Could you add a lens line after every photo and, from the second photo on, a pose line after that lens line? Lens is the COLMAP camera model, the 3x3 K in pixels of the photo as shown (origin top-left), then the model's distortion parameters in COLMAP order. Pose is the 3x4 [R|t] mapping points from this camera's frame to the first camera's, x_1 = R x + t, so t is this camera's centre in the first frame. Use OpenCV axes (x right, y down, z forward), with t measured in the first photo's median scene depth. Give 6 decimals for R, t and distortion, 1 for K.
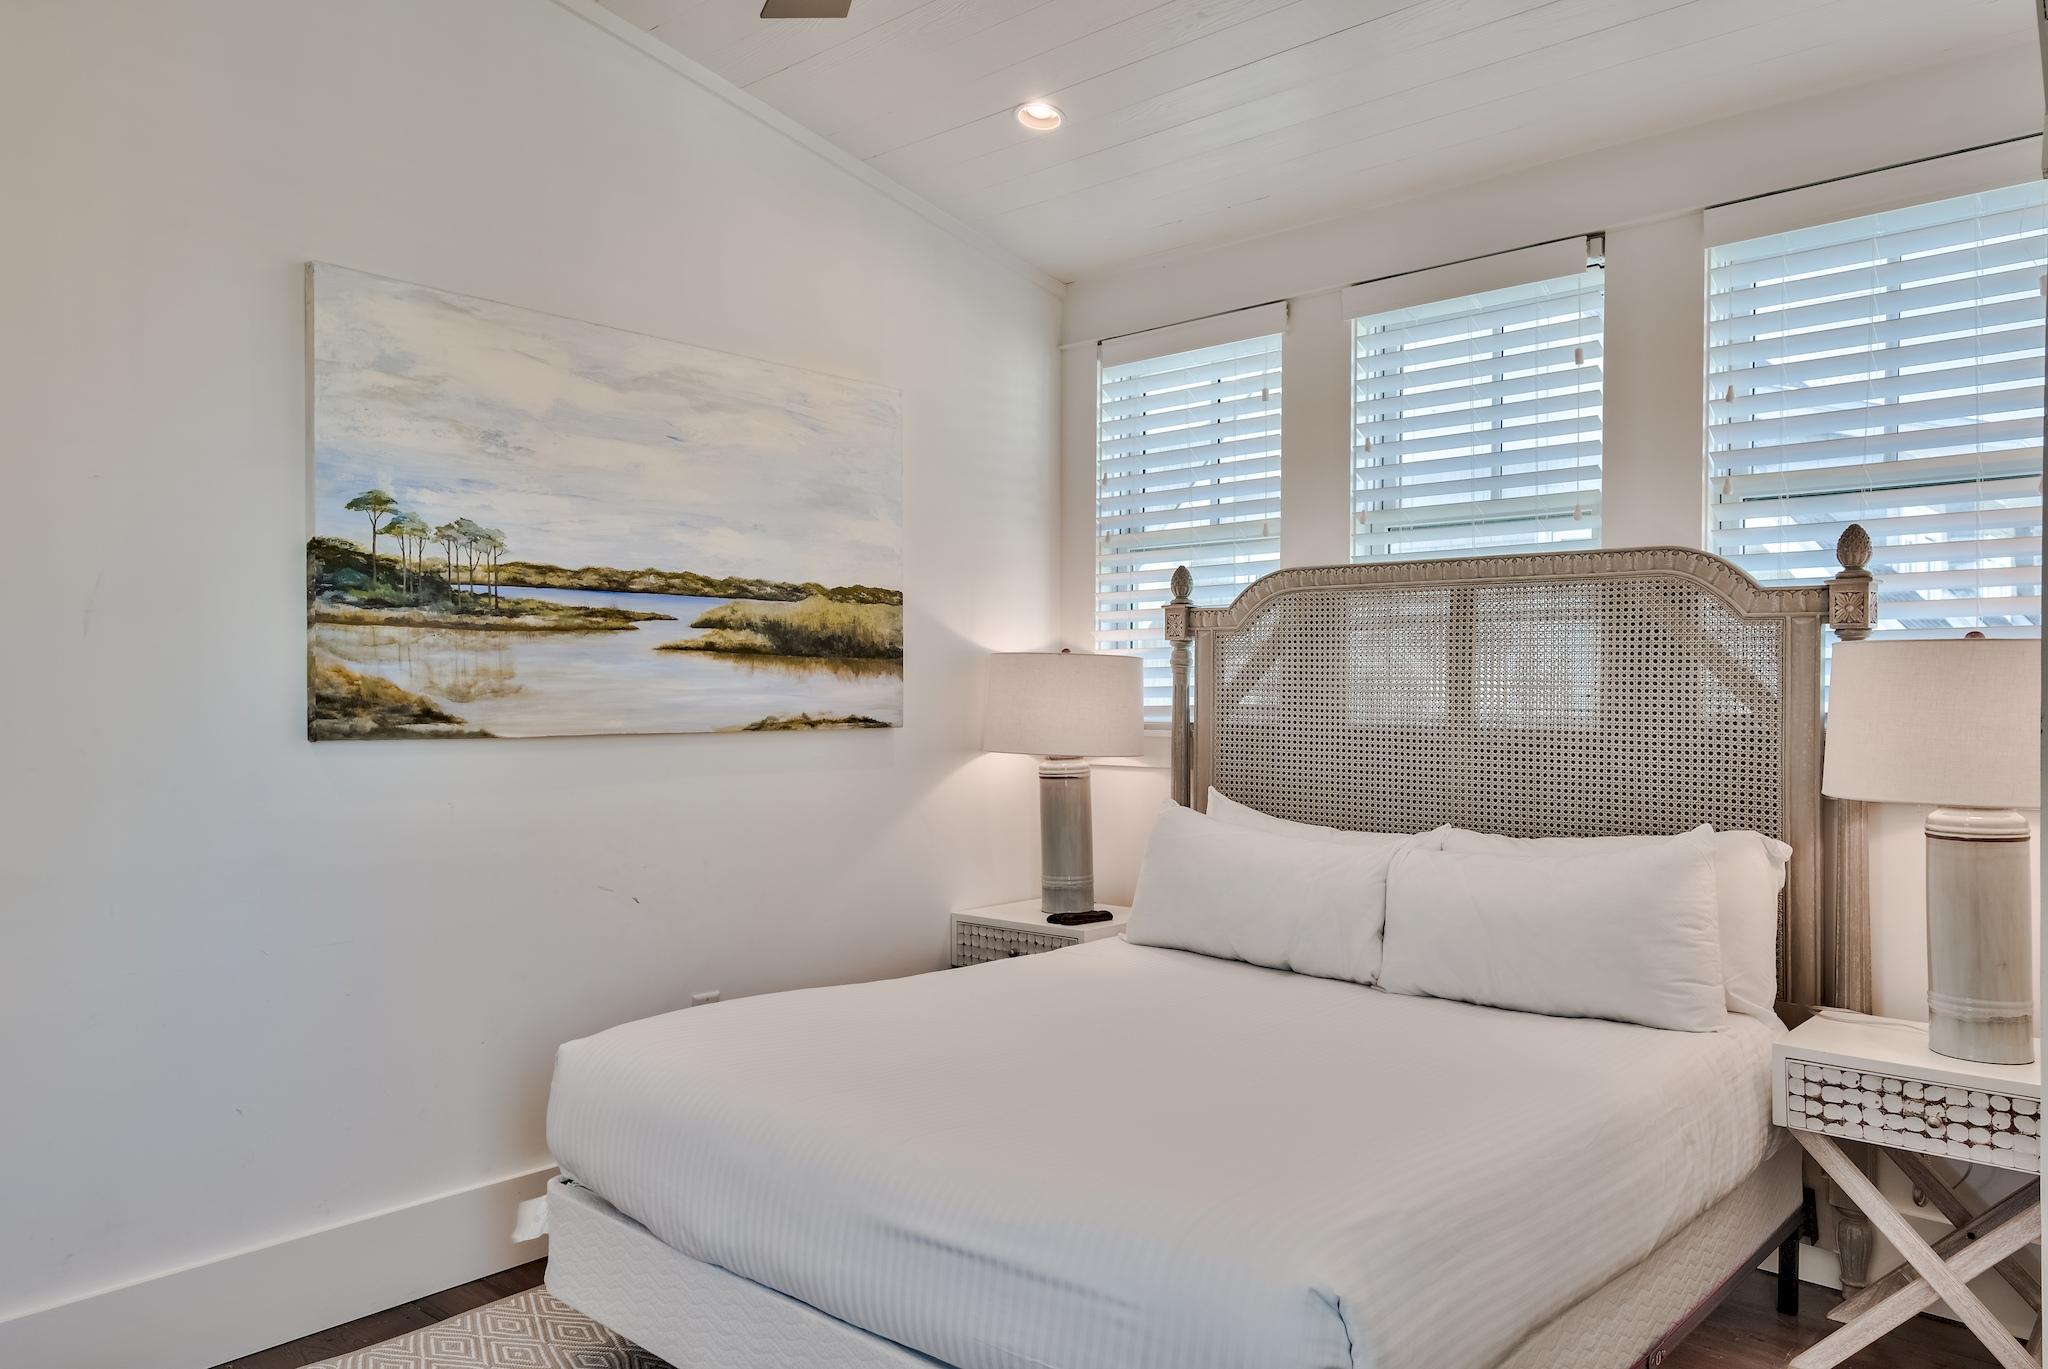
lens RADIAL K [[1434.8, 0, 1026.2], [0, 1434.8, 679.7], [0, 0, 1]] dist [0.087348, -0.000913]
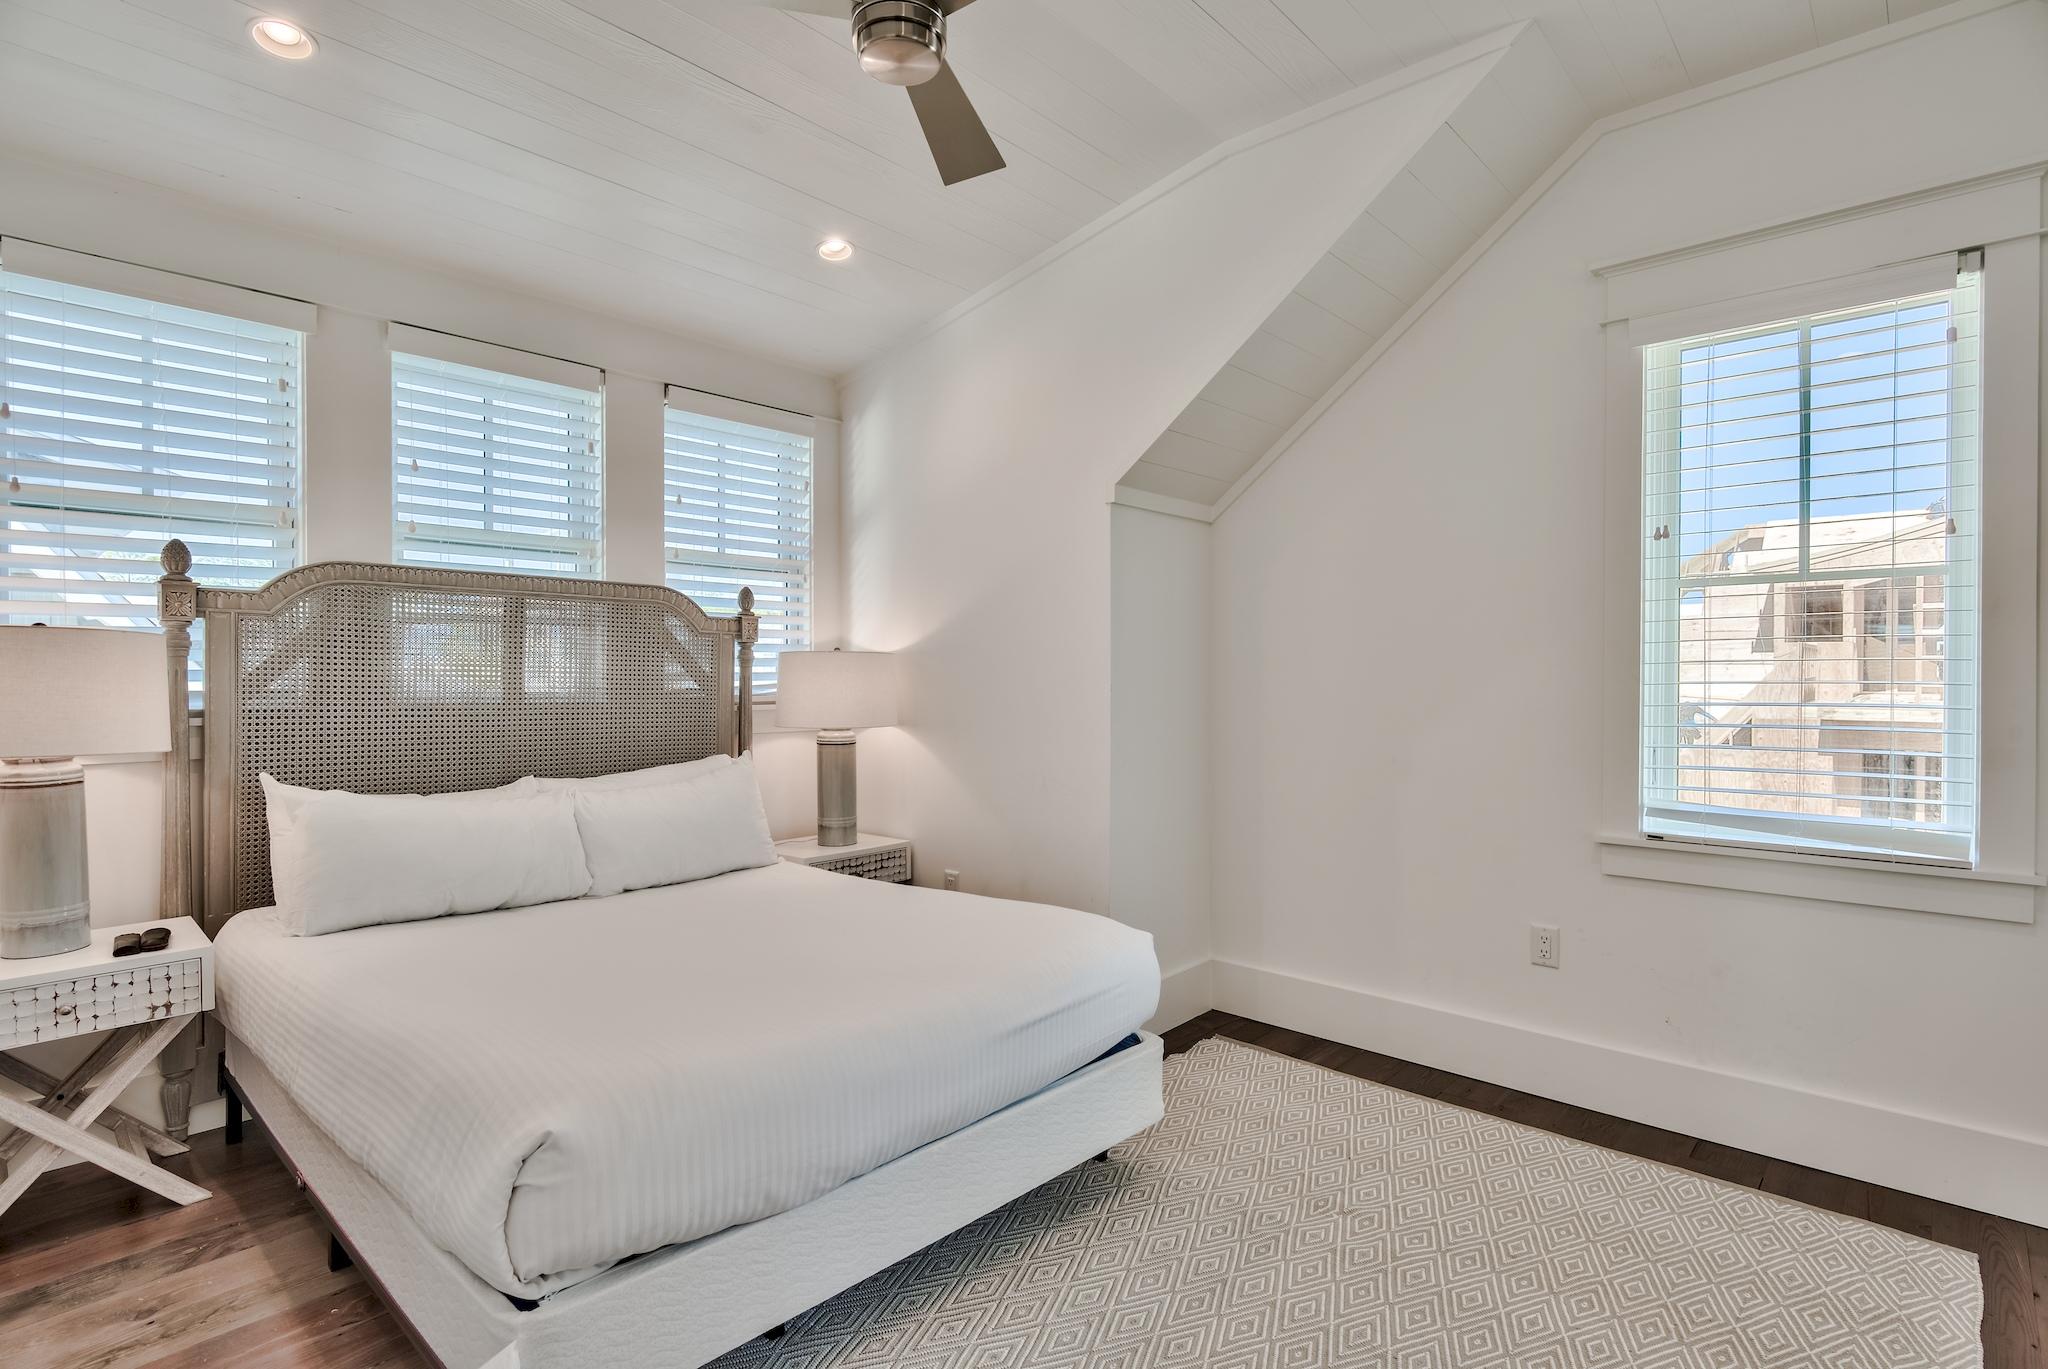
lens RADIAL K [[1007.9, 0, 1024.0], [0, 1007.9, 684.5], [0, 0, 1]] dist [0.000806, -0.000778]
pose [[0.018190, -0.013796, 0.999739, -0.570444], [-0.011284, 0.999838, 0.014002, -0.001874], [-0.999771, -0.011536, 0.018031, 0.485014]]
